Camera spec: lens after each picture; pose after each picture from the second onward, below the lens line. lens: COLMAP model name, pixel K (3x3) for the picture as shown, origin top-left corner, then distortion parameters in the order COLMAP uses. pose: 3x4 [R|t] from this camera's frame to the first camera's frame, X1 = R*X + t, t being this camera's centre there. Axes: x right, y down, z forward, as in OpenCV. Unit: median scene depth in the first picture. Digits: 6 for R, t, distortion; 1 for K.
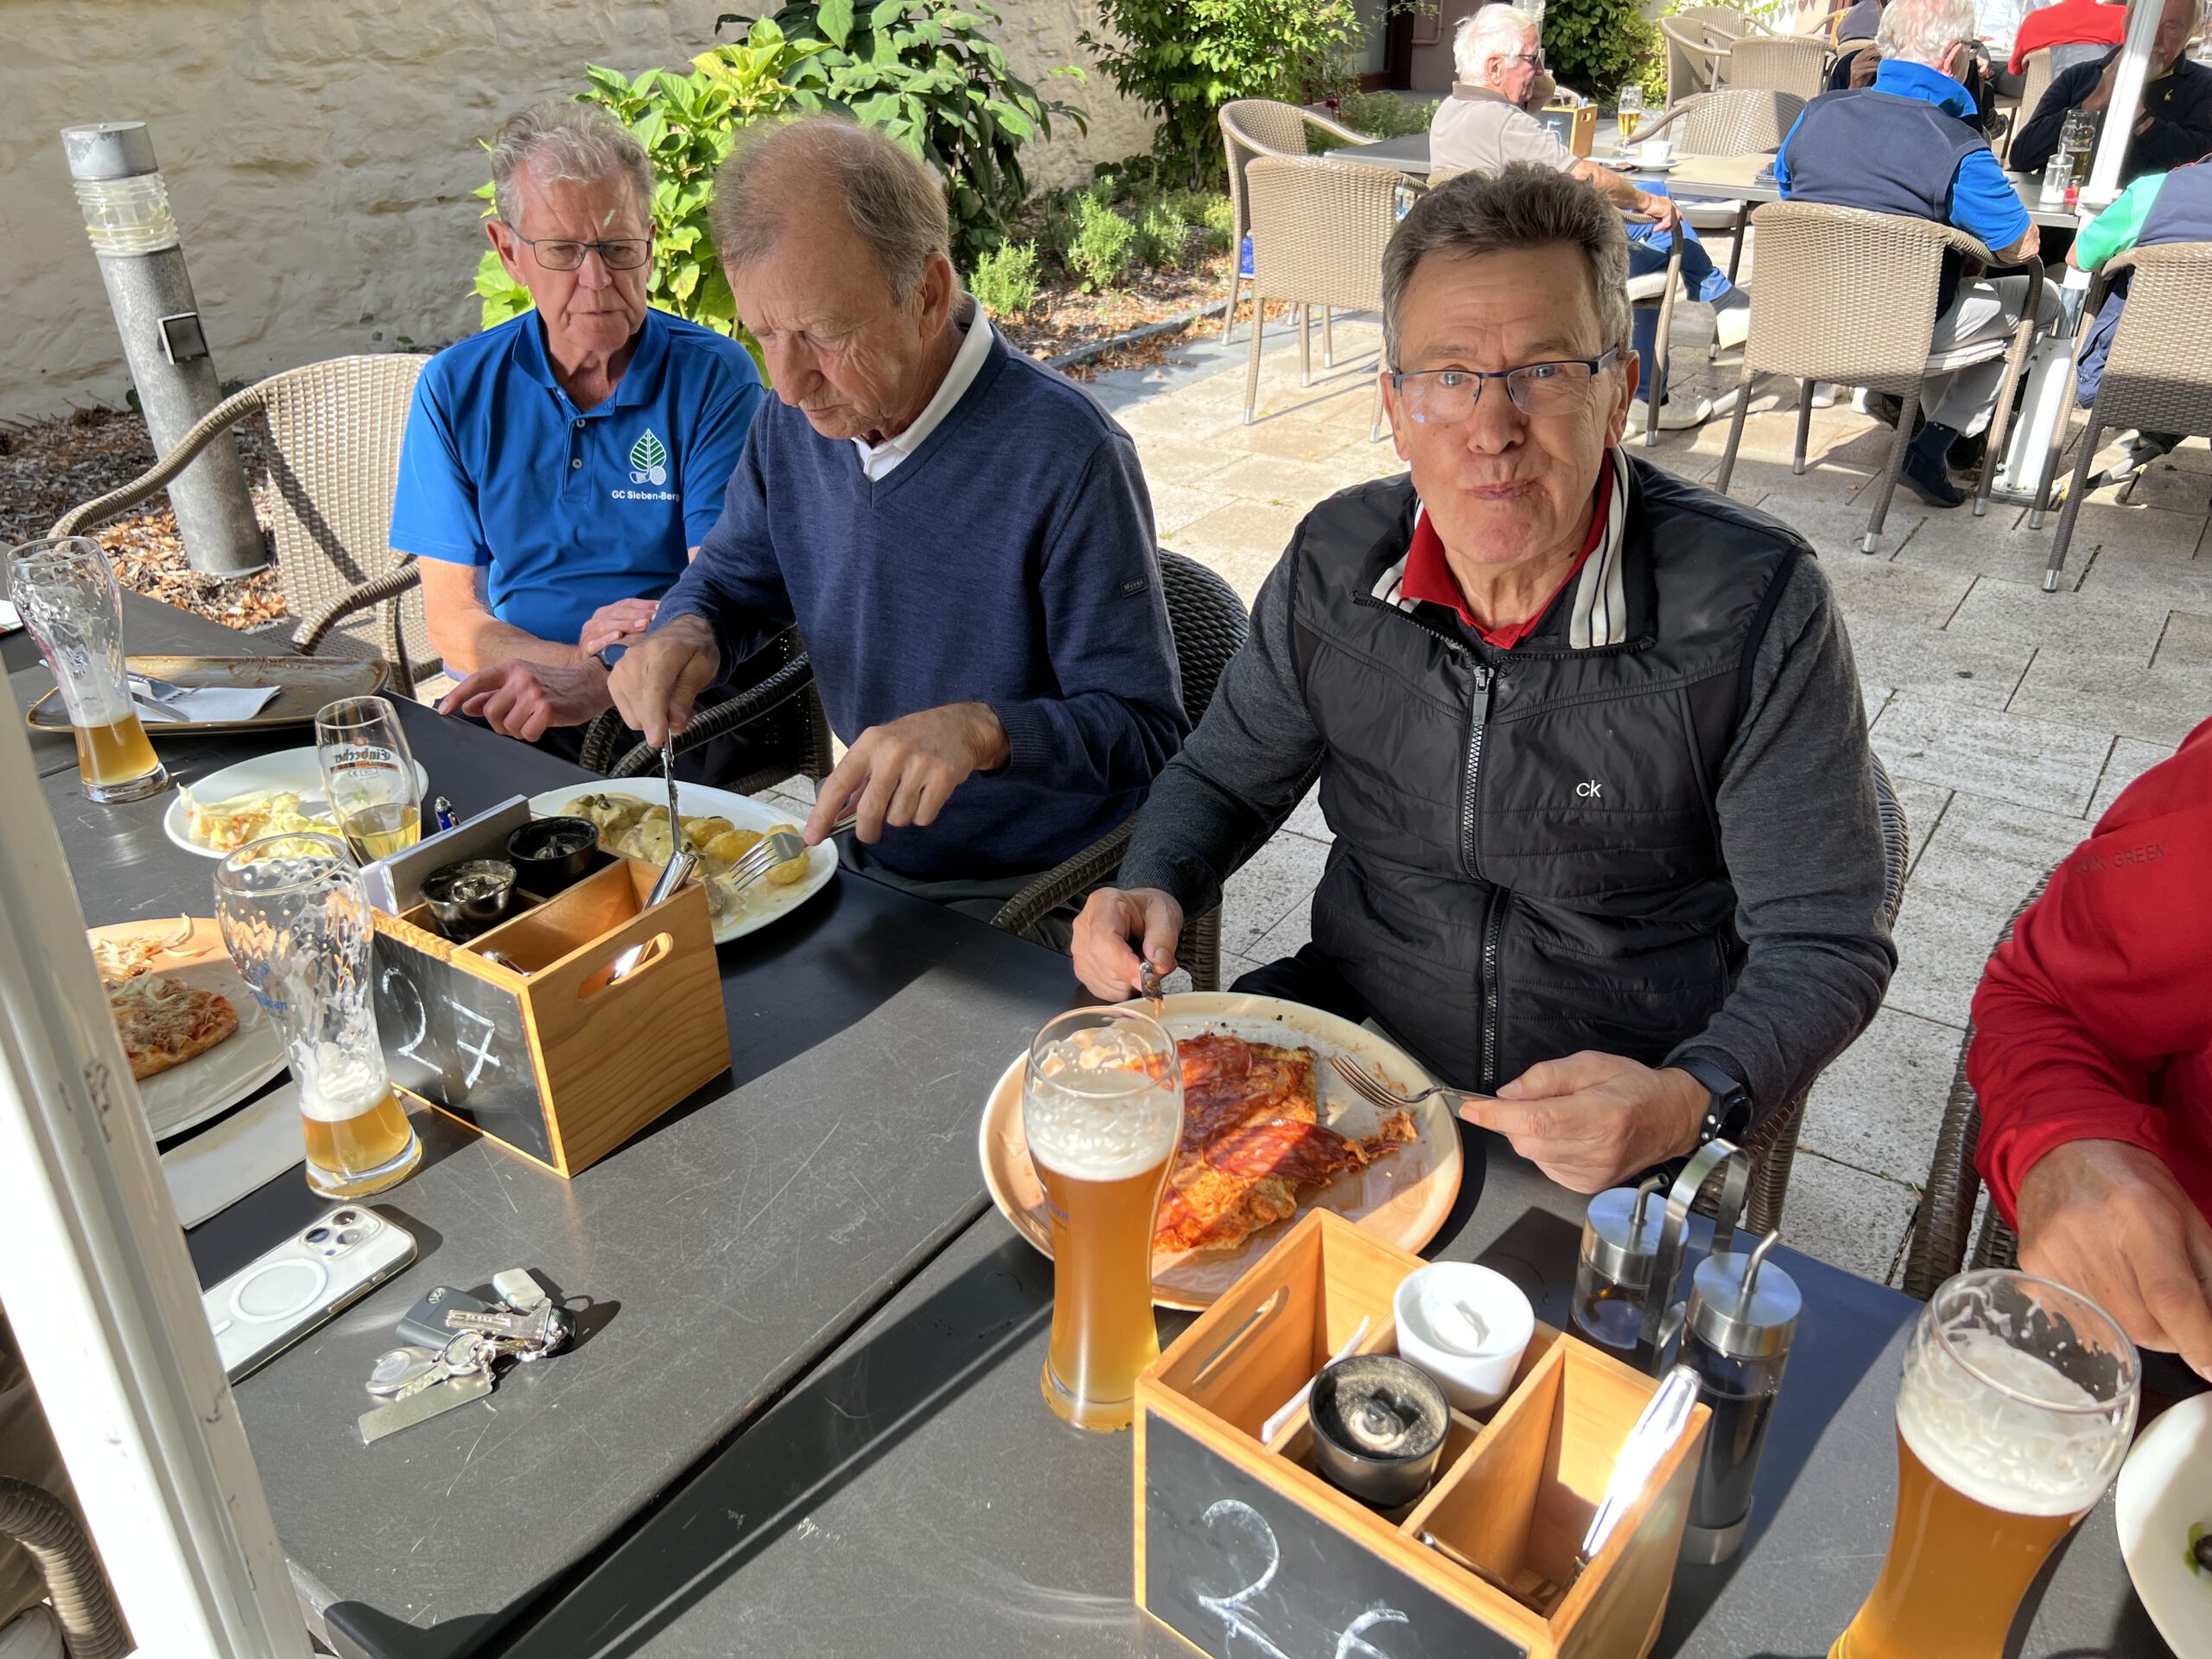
lens RADIAL K [[1678.2, 0, 1106.0], [0, 1678.2, 829.5], [0, 0, 1]] dist [0.025309, -0.007987]
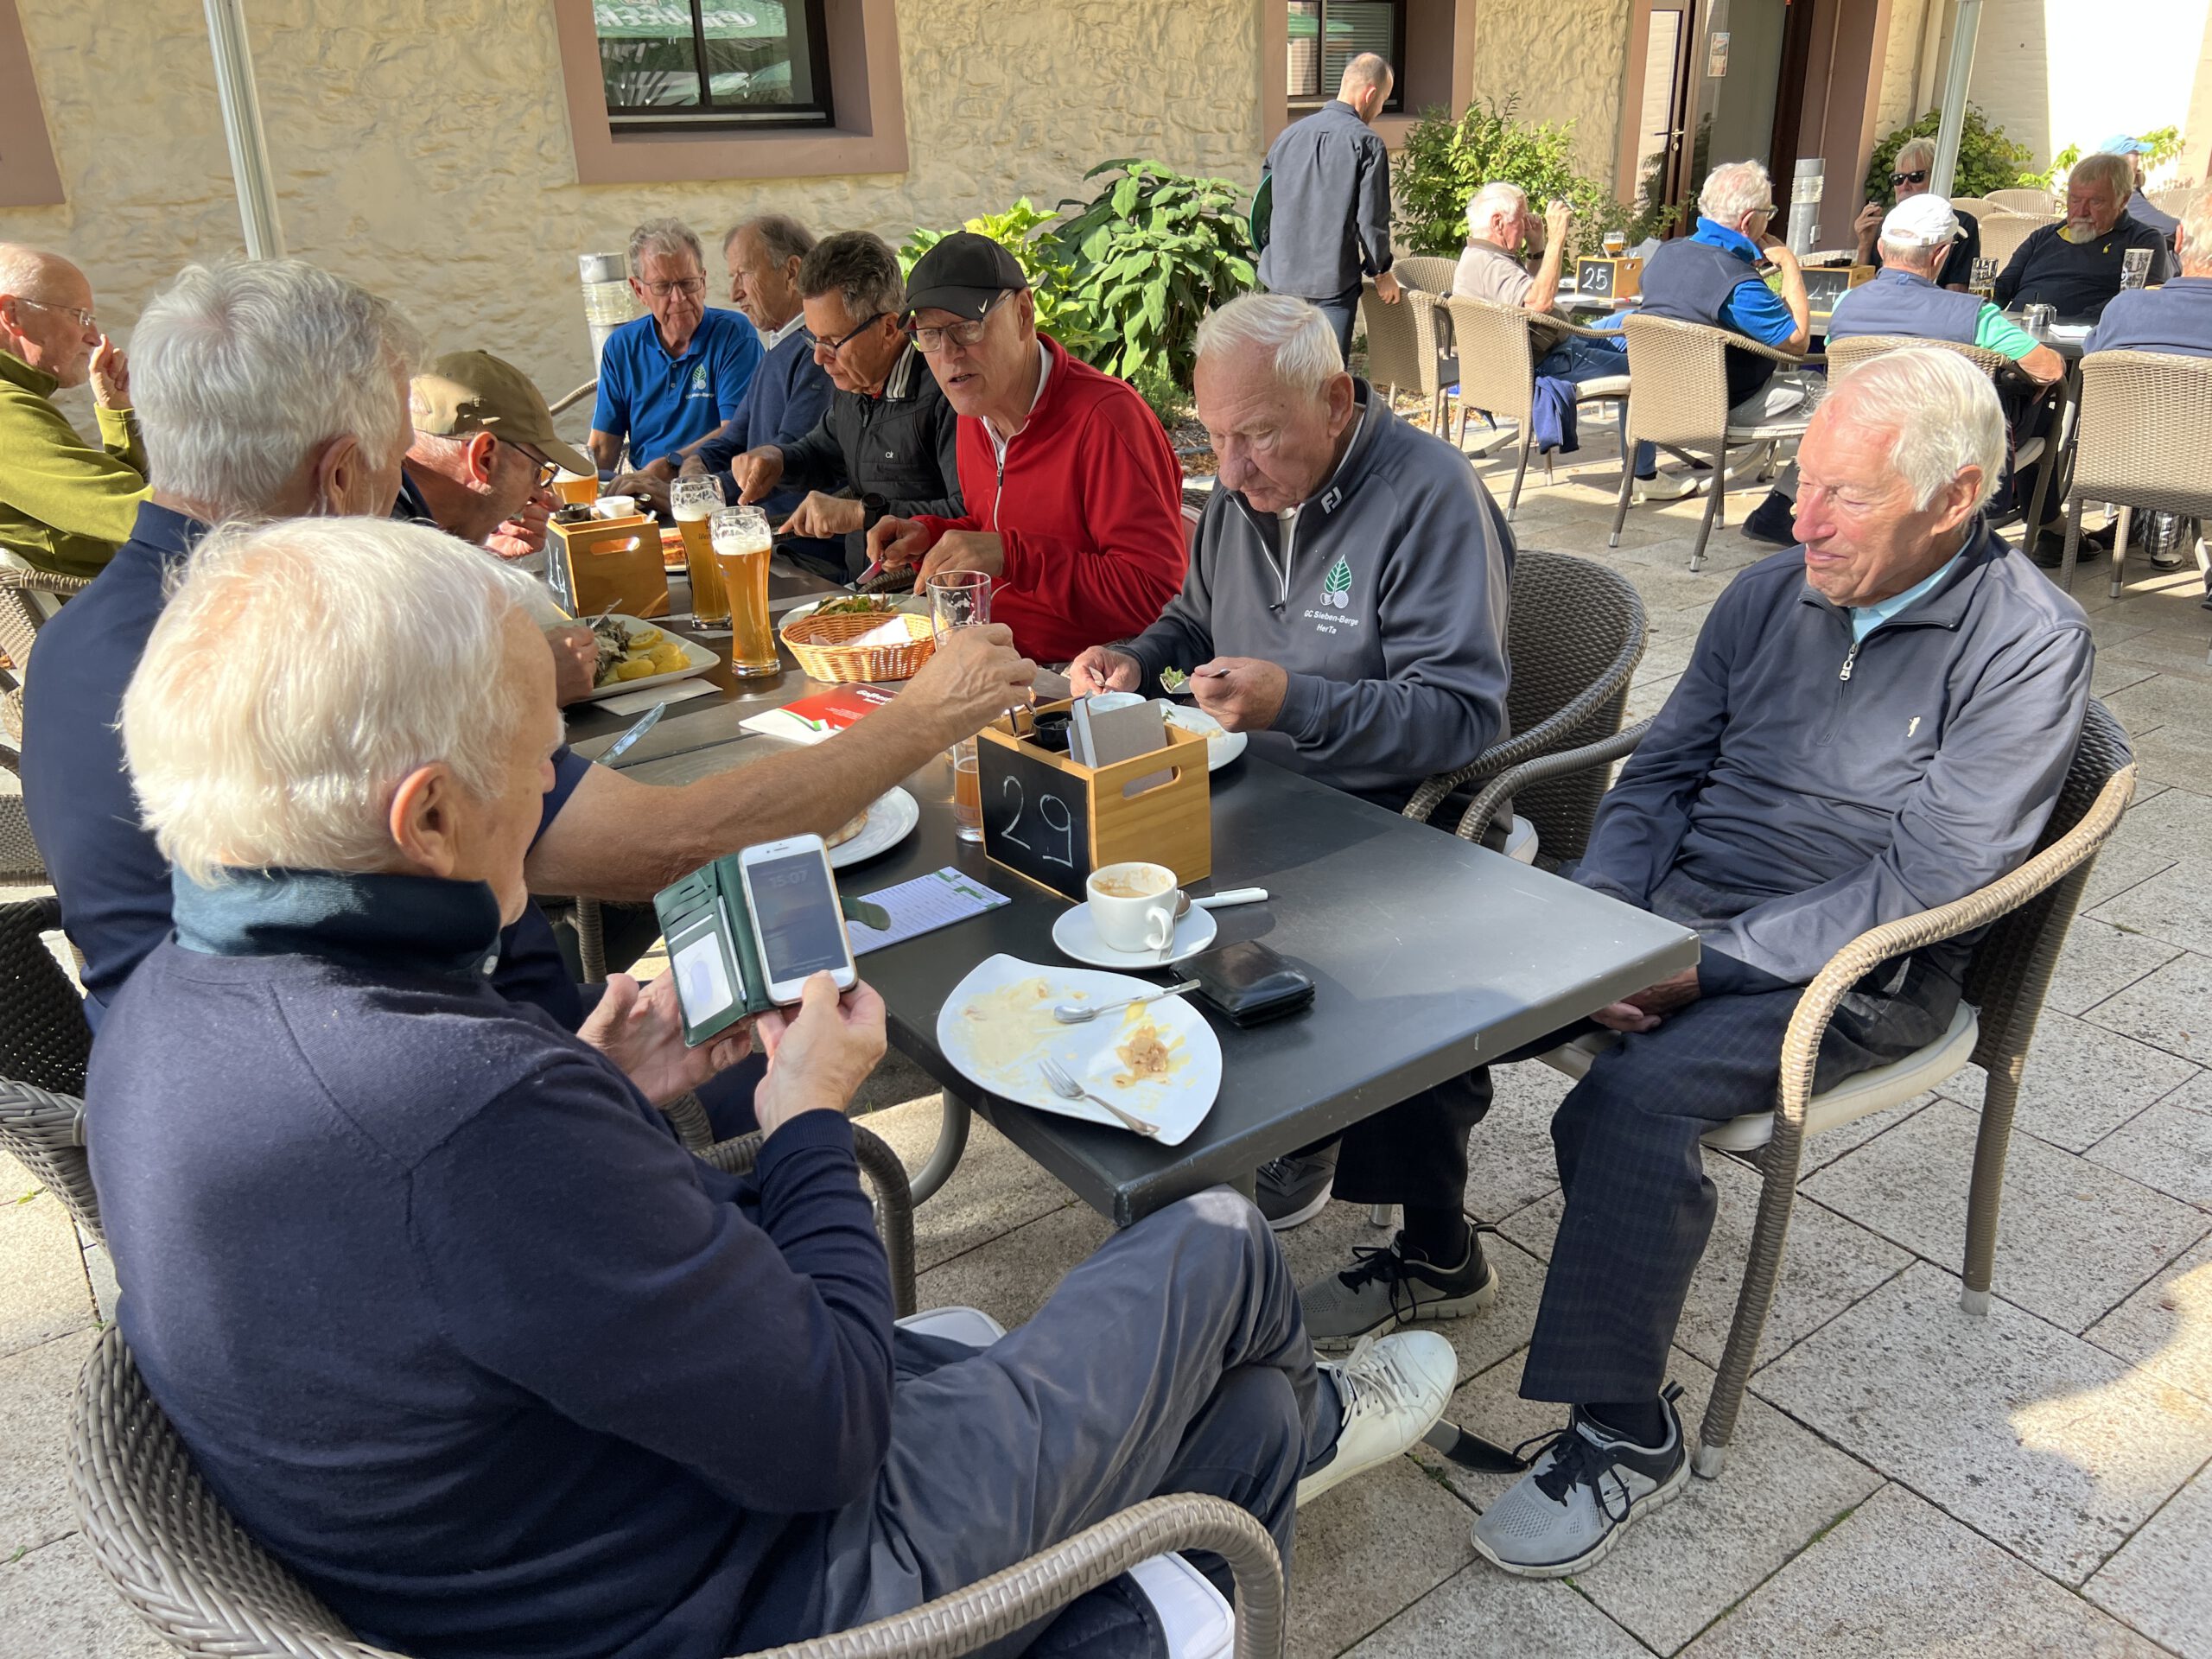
lens RADIAL K [[1670.9, 0, 1106.0], [0, 1670.9, 829.5], [0, 0, 1]] dist [0.042085, -0.042158]
pose [[0.932360, 0.120877, -0.340724, 0.516629], [-0.154984, 0.985095, -0.074620, 0.206466], [0.326626, 0.122380, 0.937197, -0.365697]]
